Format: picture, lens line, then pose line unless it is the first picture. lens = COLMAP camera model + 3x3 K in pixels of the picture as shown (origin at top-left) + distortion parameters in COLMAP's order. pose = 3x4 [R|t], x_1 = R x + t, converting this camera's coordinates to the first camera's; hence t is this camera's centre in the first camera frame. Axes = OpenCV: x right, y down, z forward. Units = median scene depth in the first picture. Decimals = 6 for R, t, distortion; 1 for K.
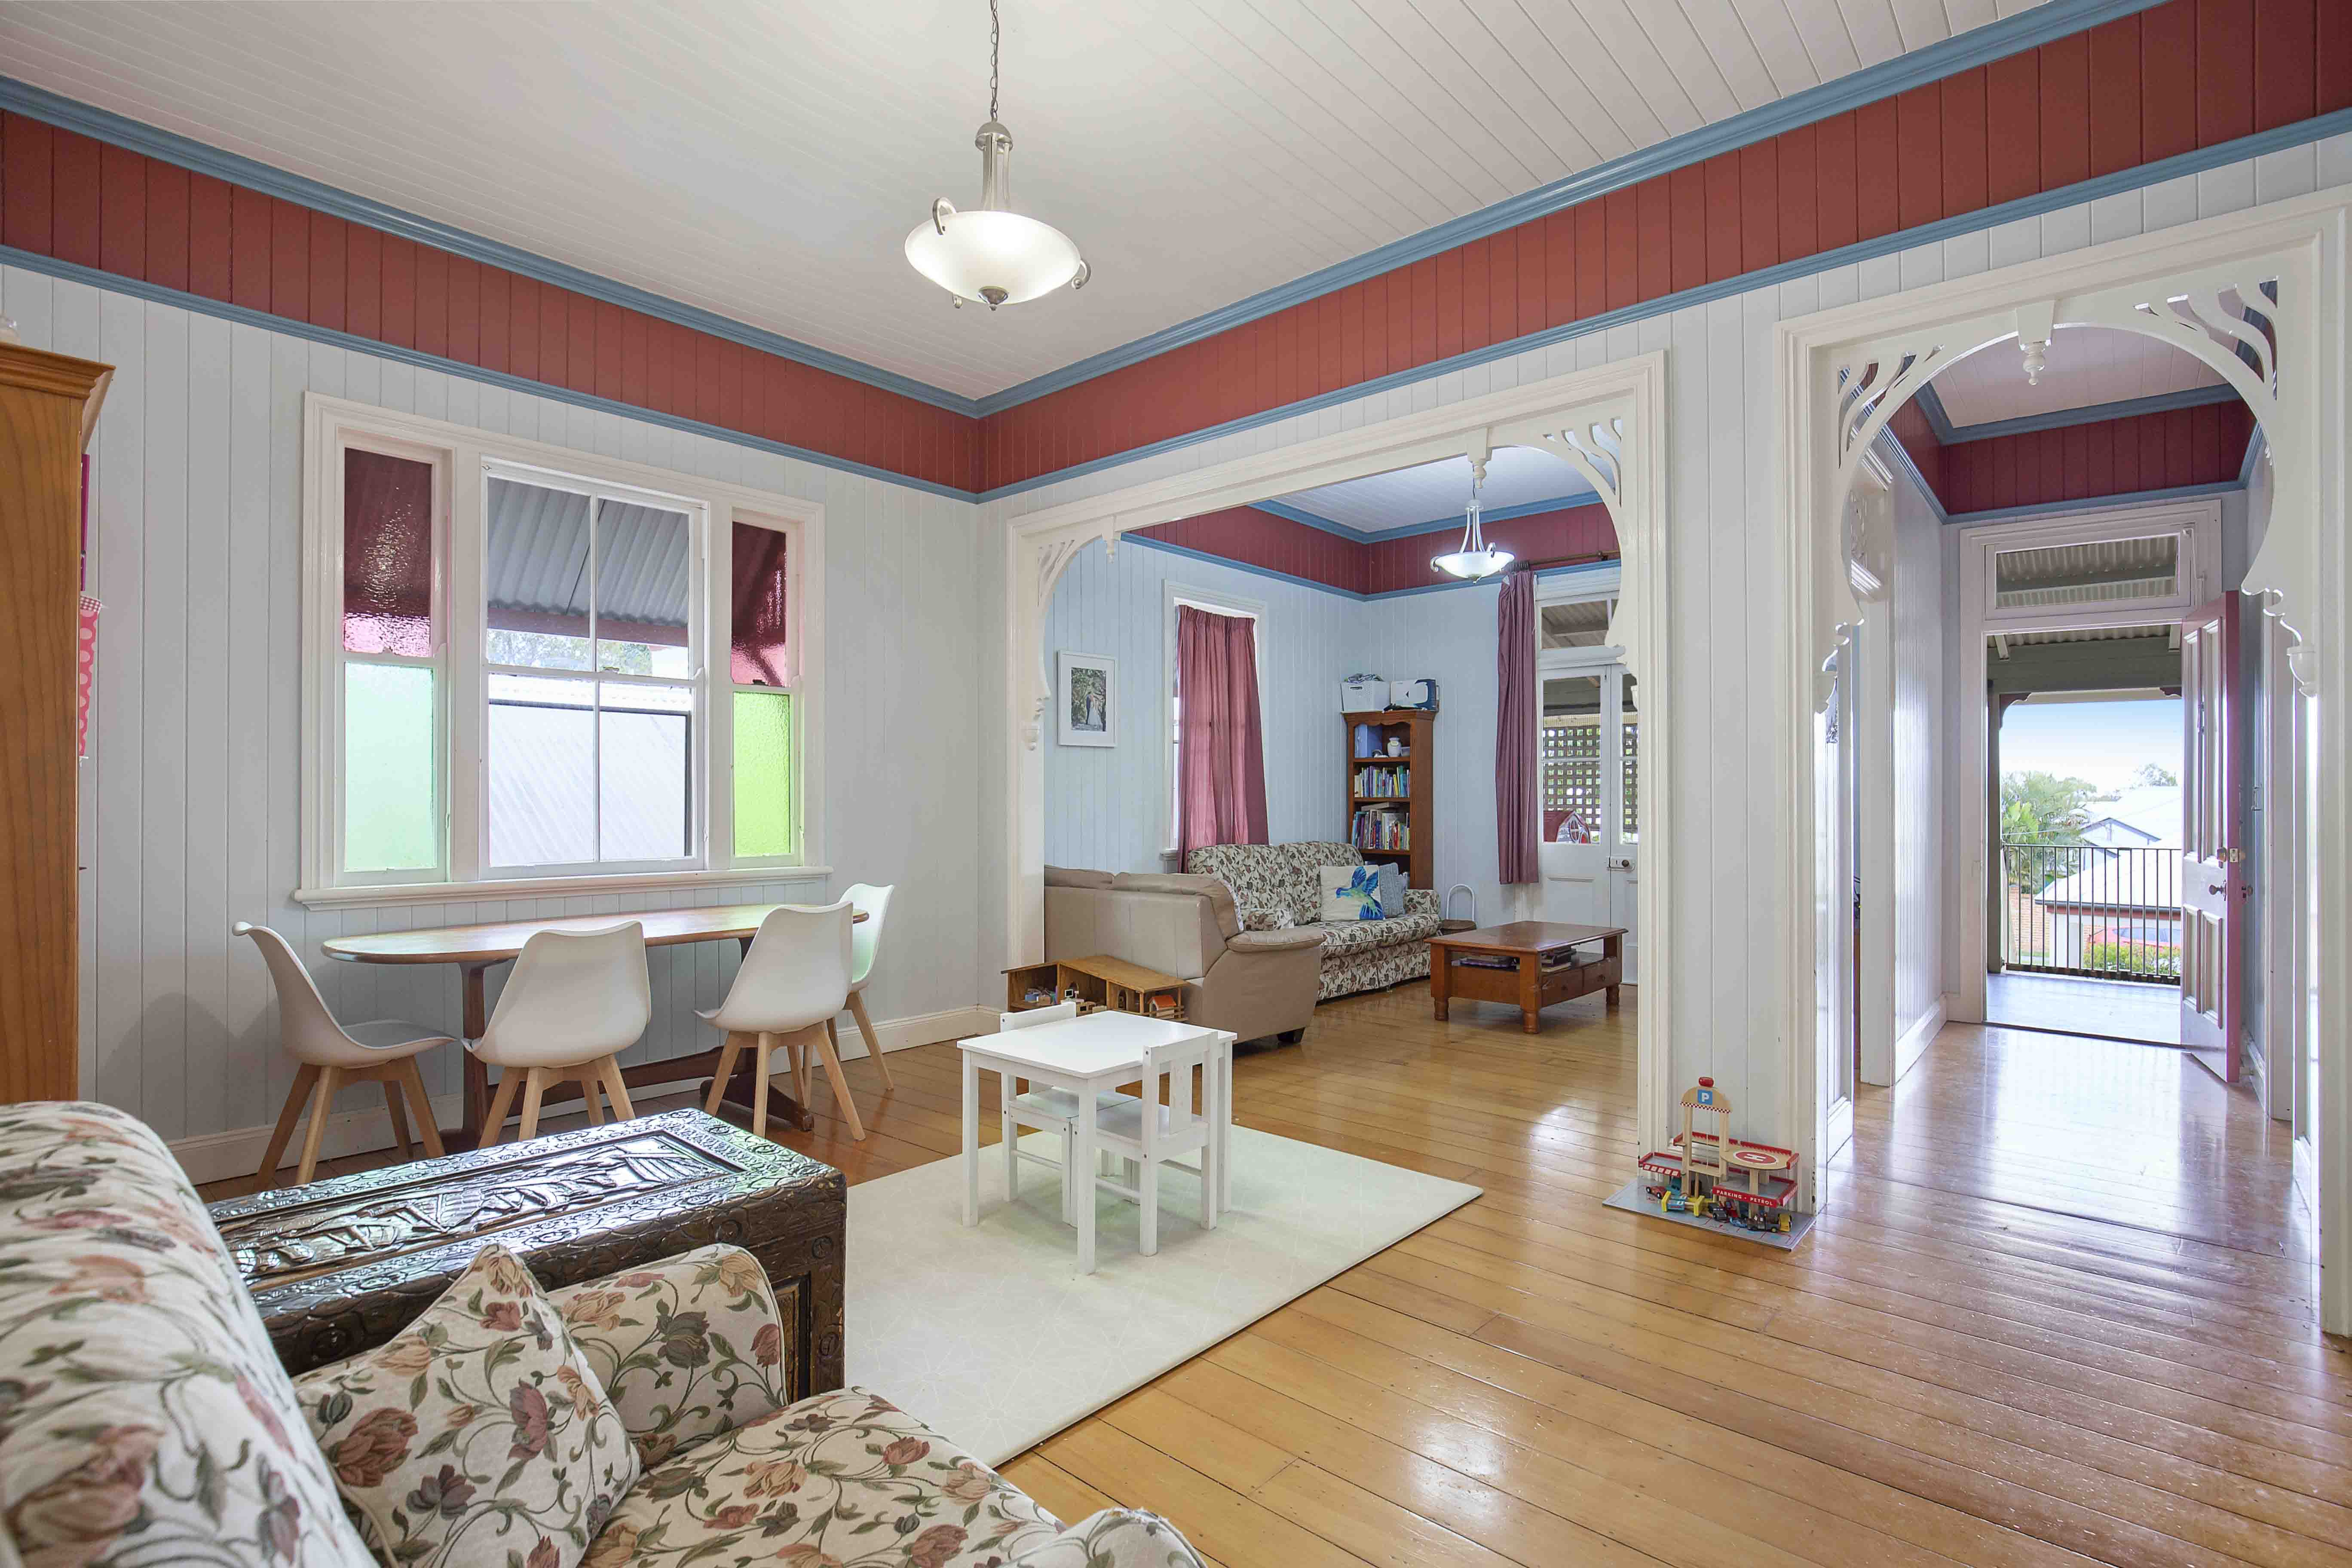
lens RADIAL K [[1116.6, 0, 1168.8], [0, 1116.6, 790.1], [0, 0, 1]] dist [-0.024393, -0.000462]
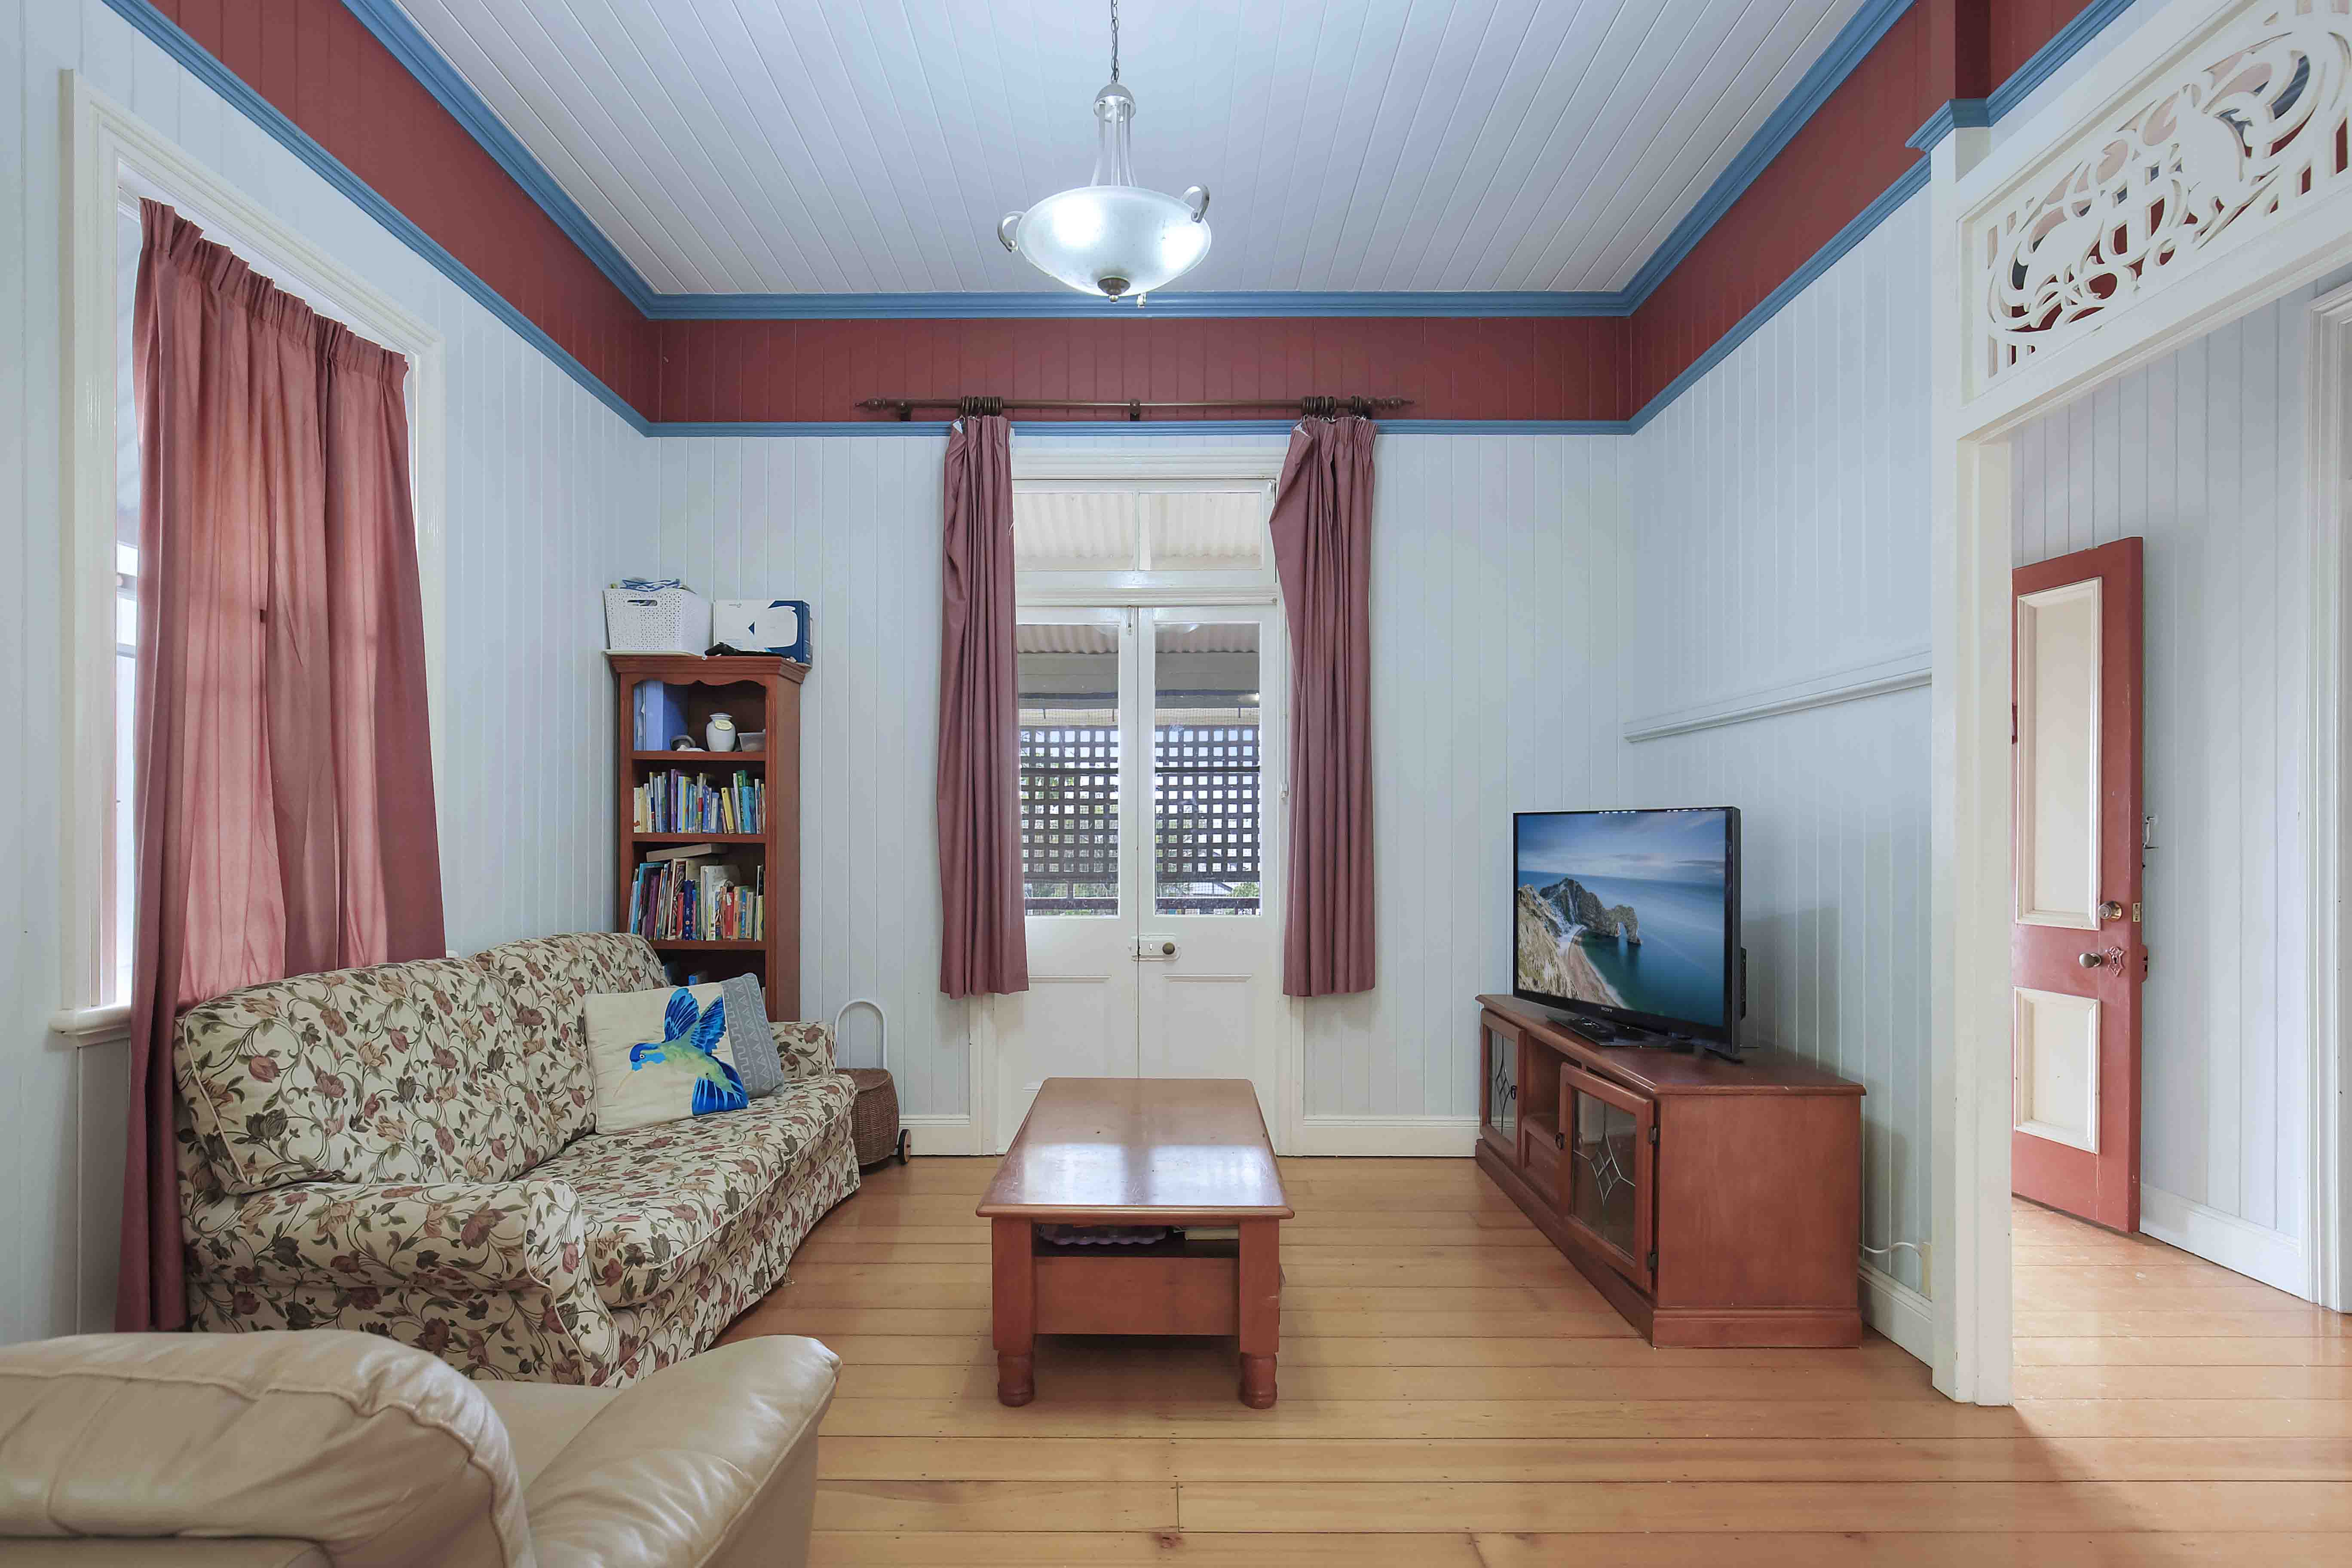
lens RADIAL K [[1116.6, 0, 1128.4], [0, 1116.6, 839.0], [0, 0, 1]] dist [-0.024393, -0.000462]
pose [[0.756713, -0.003281, 0.653739, 0.017148], [-0.002960, 0.999960, 0.008445, 0.004439], [-0.653740, -0.008326, 0.756673, 0.547984]]
